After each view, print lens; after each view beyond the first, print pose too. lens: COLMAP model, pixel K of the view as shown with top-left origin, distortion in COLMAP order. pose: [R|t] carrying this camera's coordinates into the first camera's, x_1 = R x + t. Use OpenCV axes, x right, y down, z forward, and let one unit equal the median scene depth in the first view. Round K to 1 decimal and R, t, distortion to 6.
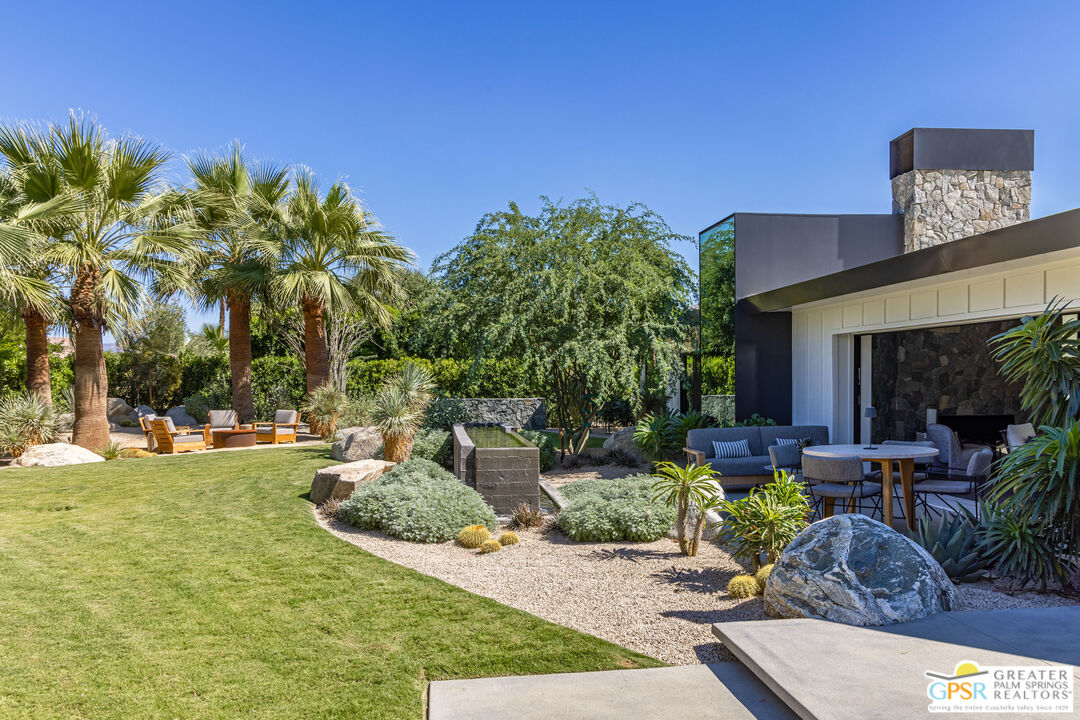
lens RADIAL K [[947.0, 0, 542.6], [0, 947.0, 399.2], [0, 0, 1]] dist [0.000212, -0.003667]
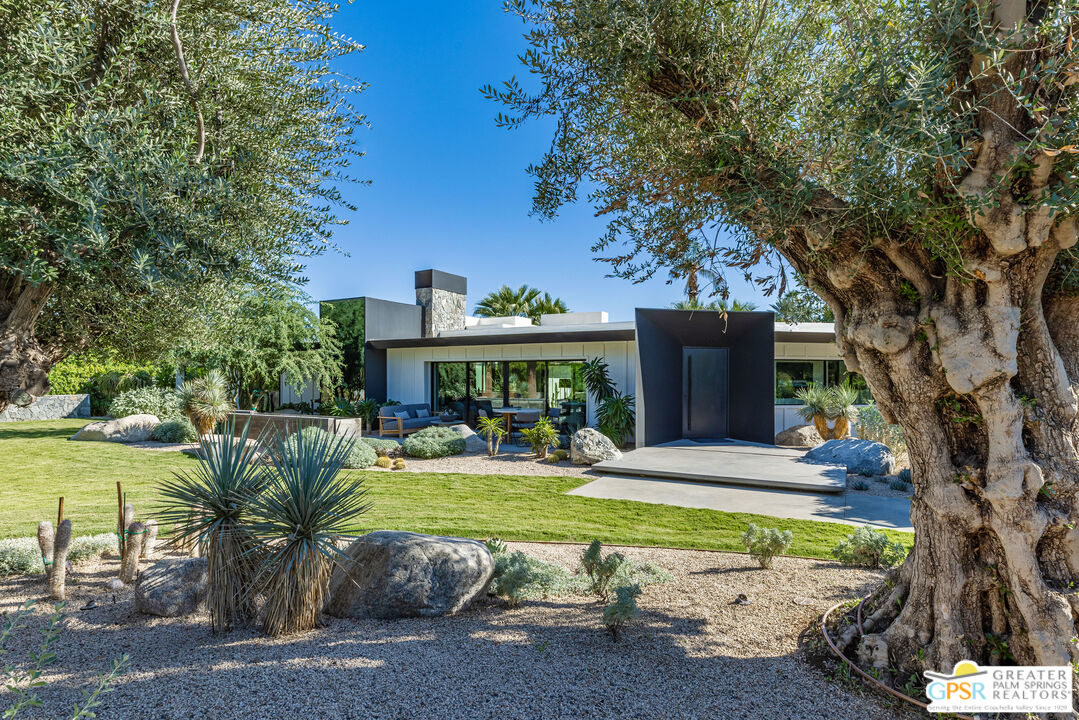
lens RADIAL K [[558.3, 0, 546.6], [0, 558.3, 383.2], [0, 0, 1]] dist [-0.000681, -0.000117]
pose [[0.564154, 0.001278, 0.825668, -0.533588], [0.012023, 0.999880, -0.009762, -0.002382], [-0.825582, 0.015434, 0.564071, 0.046241]]
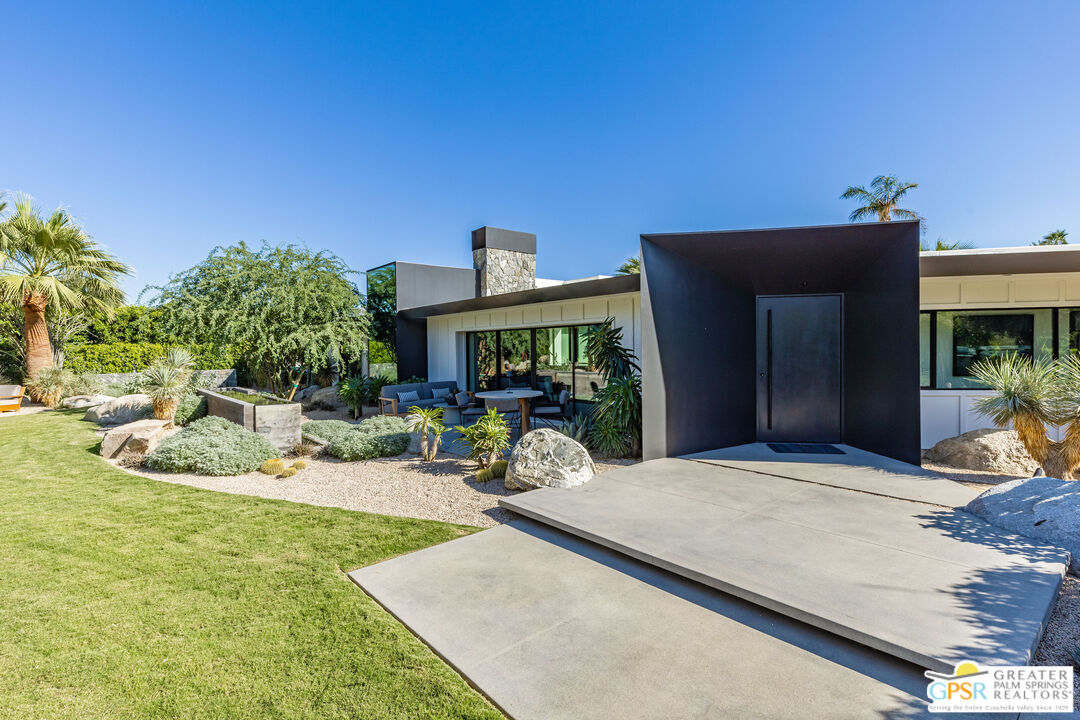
lens RADIAL K [[511.6, 0, 540.0], [0, 511.6, 360.0], [0, 0, 1]] dist [0.001234, 0.000281]
pose [[0.829710, -0.018760, 0.557880, -0.108011], [0.022974, 0.999736, -0.000550, -0.007145], [-0.557722, 0.013273, 0.829922, 0.065238]]
